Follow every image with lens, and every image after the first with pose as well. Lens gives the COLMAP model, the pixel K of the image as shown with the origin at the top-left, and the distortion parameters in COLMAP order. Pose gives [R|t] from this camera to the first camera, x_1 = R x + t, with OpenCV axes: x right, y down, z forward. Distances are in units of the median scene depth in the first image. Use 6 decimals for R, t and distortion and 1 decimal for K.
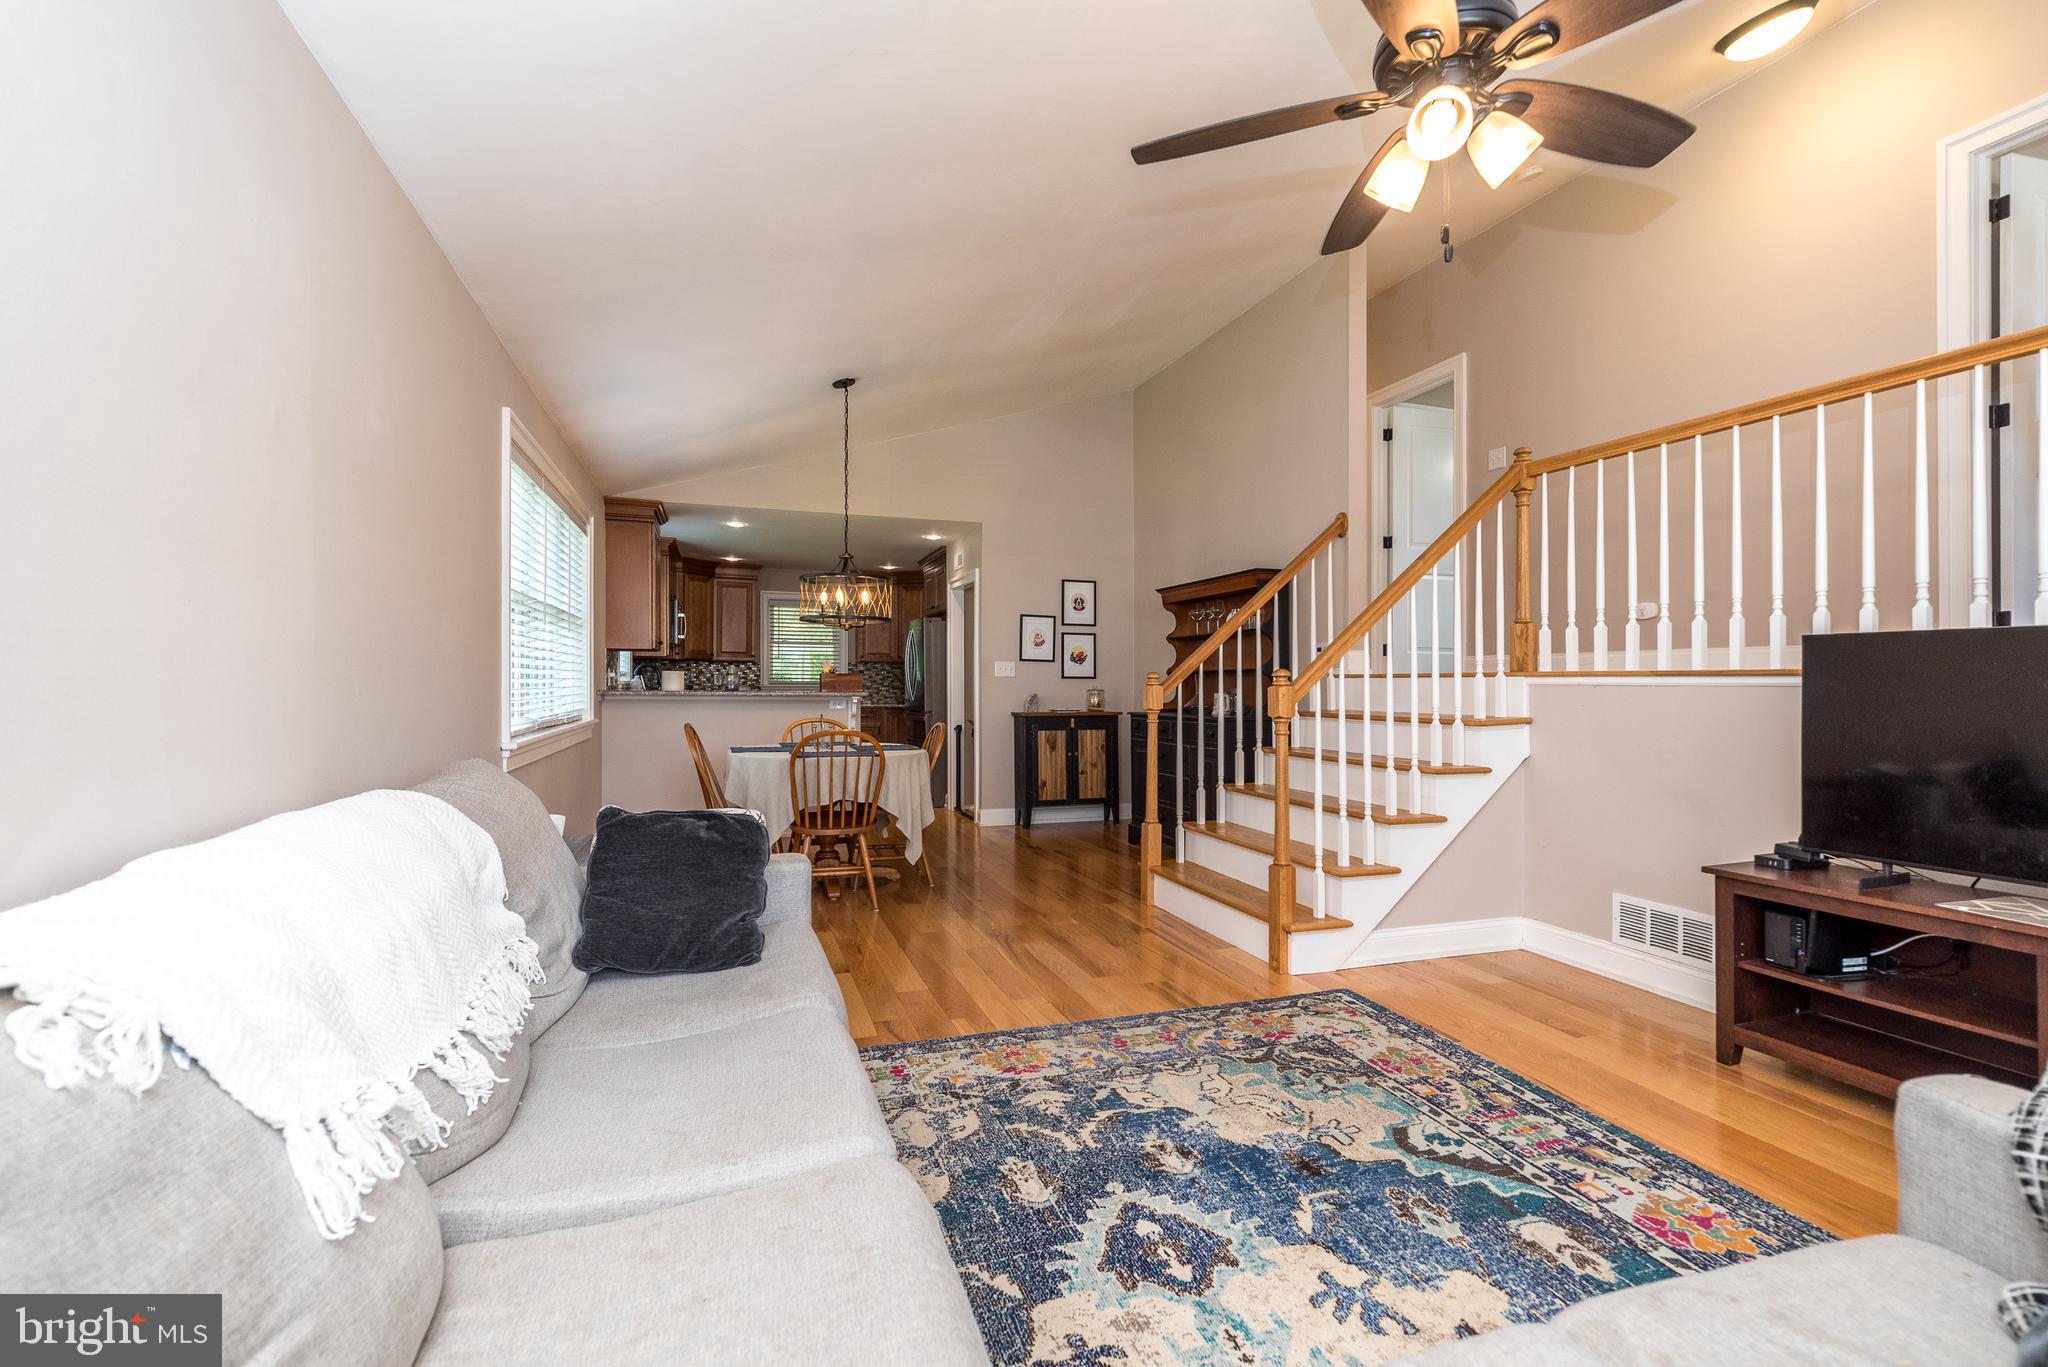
lens RADIAL K [[893.7, 0, 1015.2], [0, 893.7, 647.9], [0, 0, 1]] dist [0.010387, -0.001685]
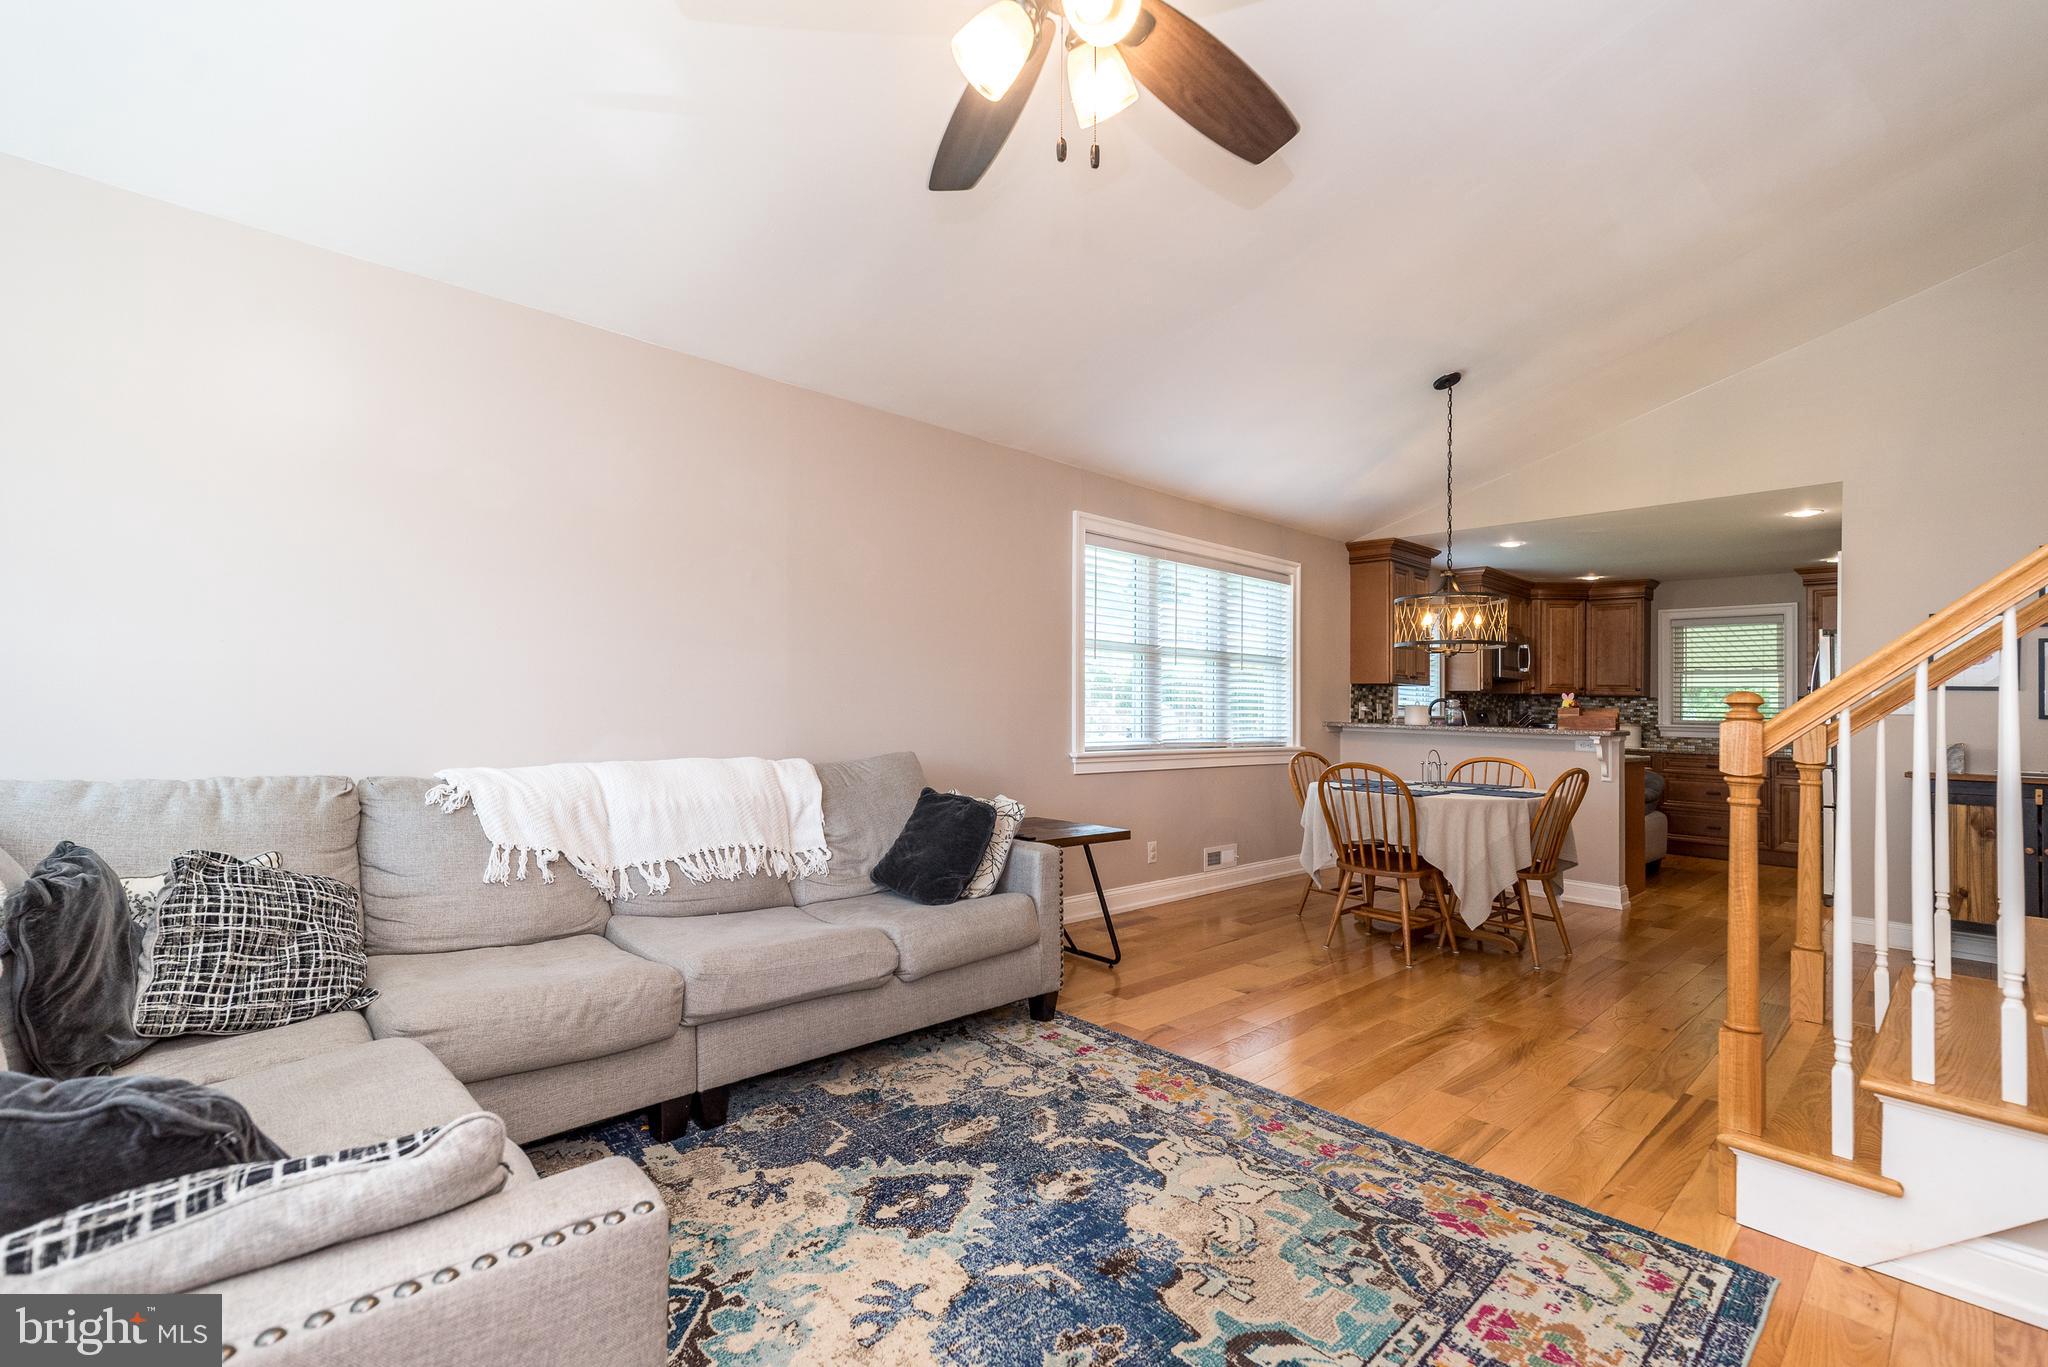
lens RADIAL K [[893.7, 0, 1009.9], [0, 893.7, 694.7], [0, 0, 1]] dist [0.010387, -0.001685]
pose [[0.410886, -0.010534, -0.911626, 0.773828], [0.017286, 0.999844, -0.003763, 0.023244], [0.911523, -0.014213, 0.411004, 0.404735]]
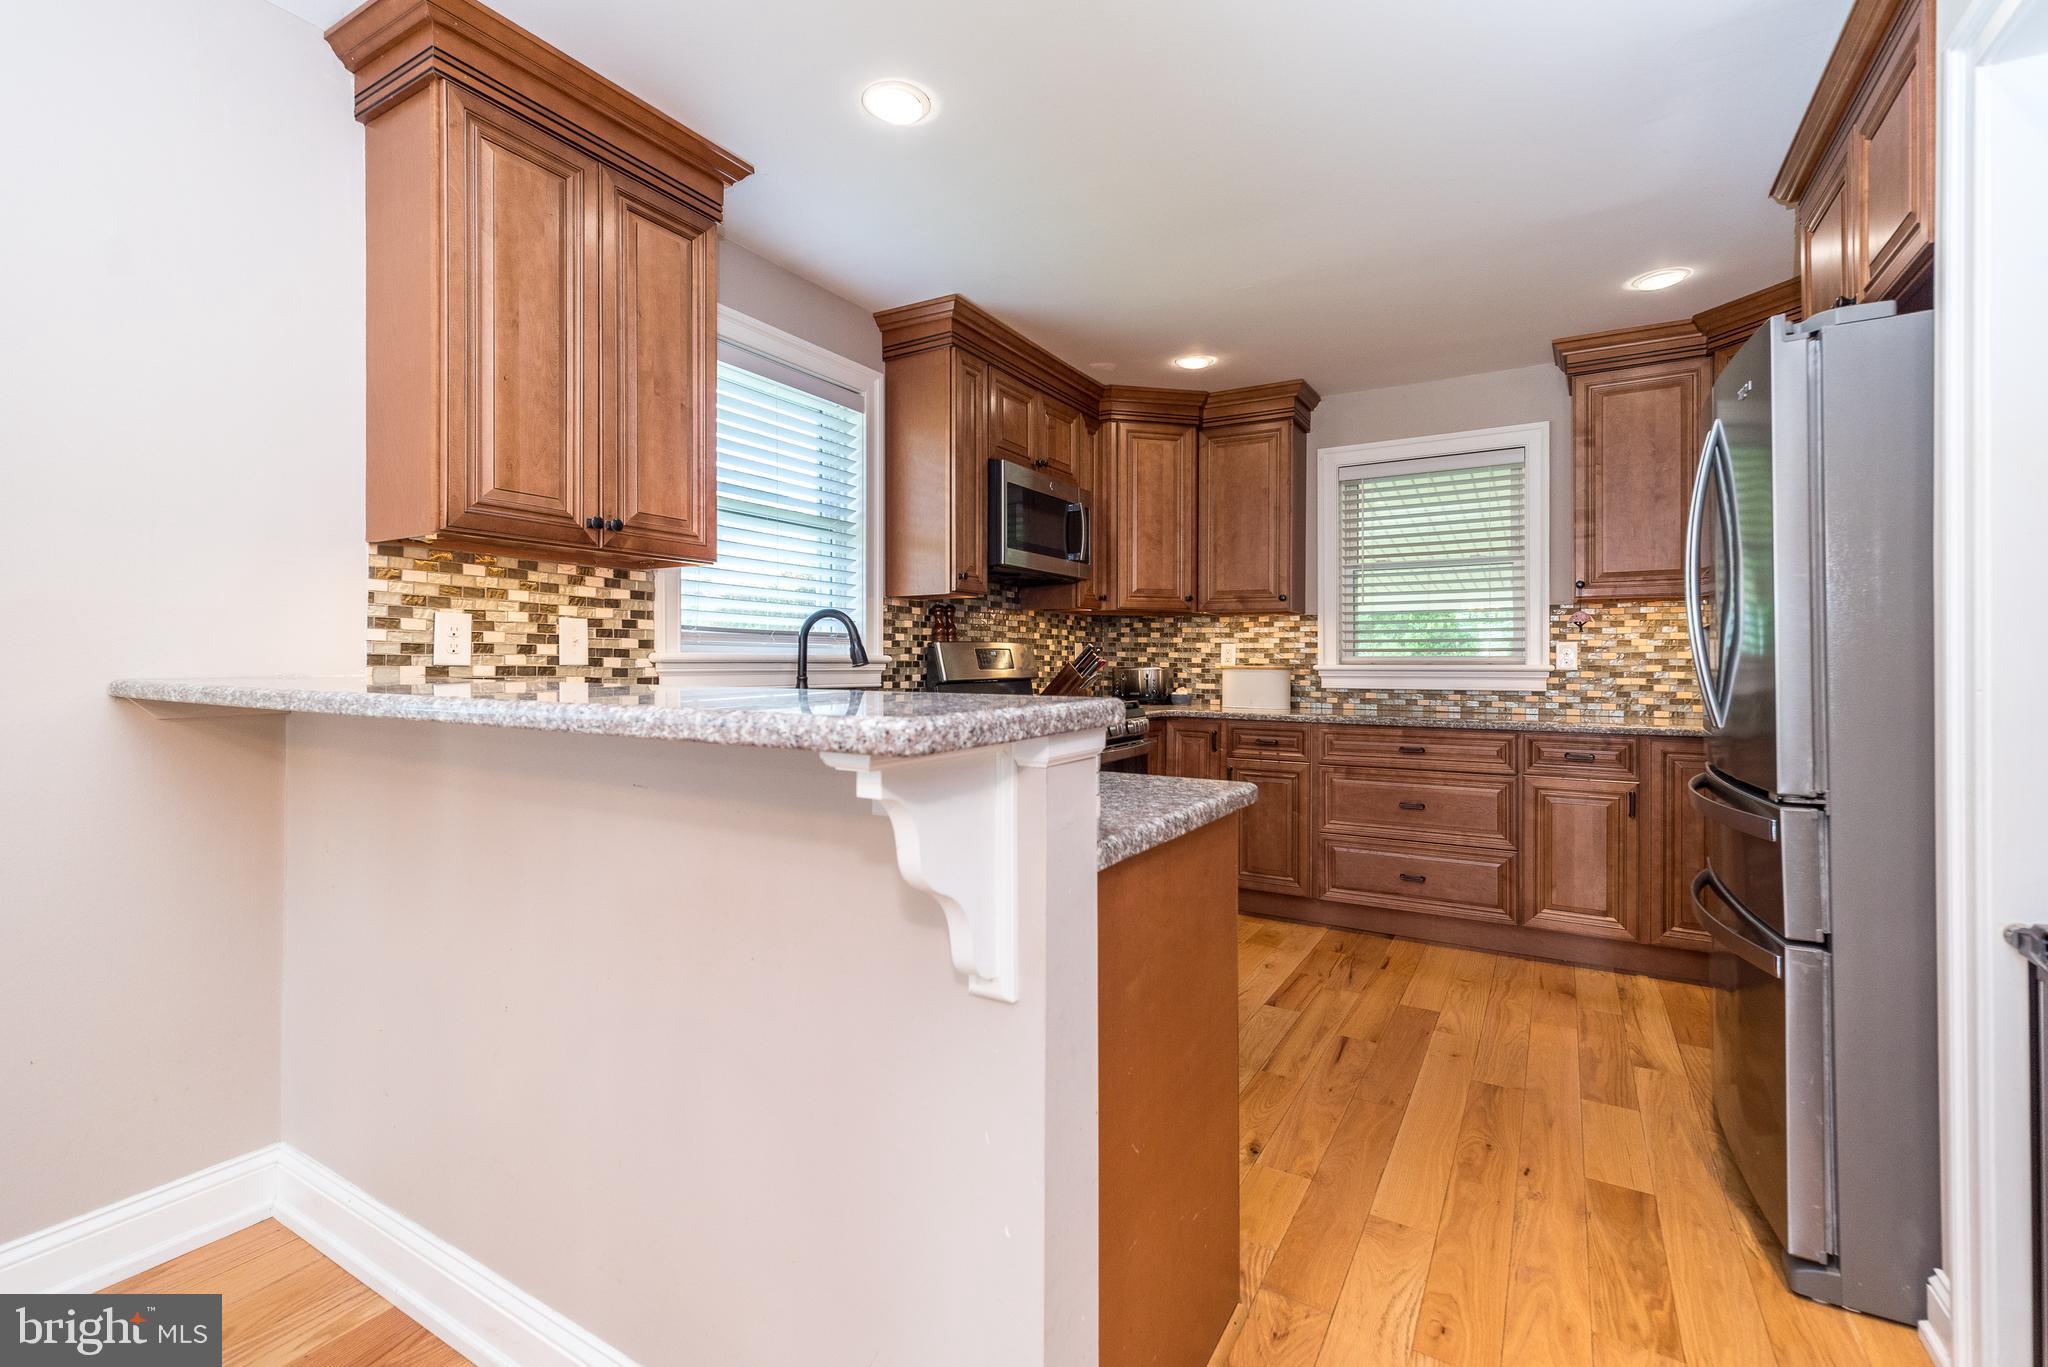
lens RADIAL K [[893.7, 0, 1018.4], [0, 893.7, 677.9], [0, 0, 1]] dist [0.010387, -0.001685]
pose [[0.648511, 0.007034, -0.761173, -0.169471], [0.032055, 0.998818, 0.036540, 0.092315], [0.760530, -0.048096, 0.647519, 2.106016]]
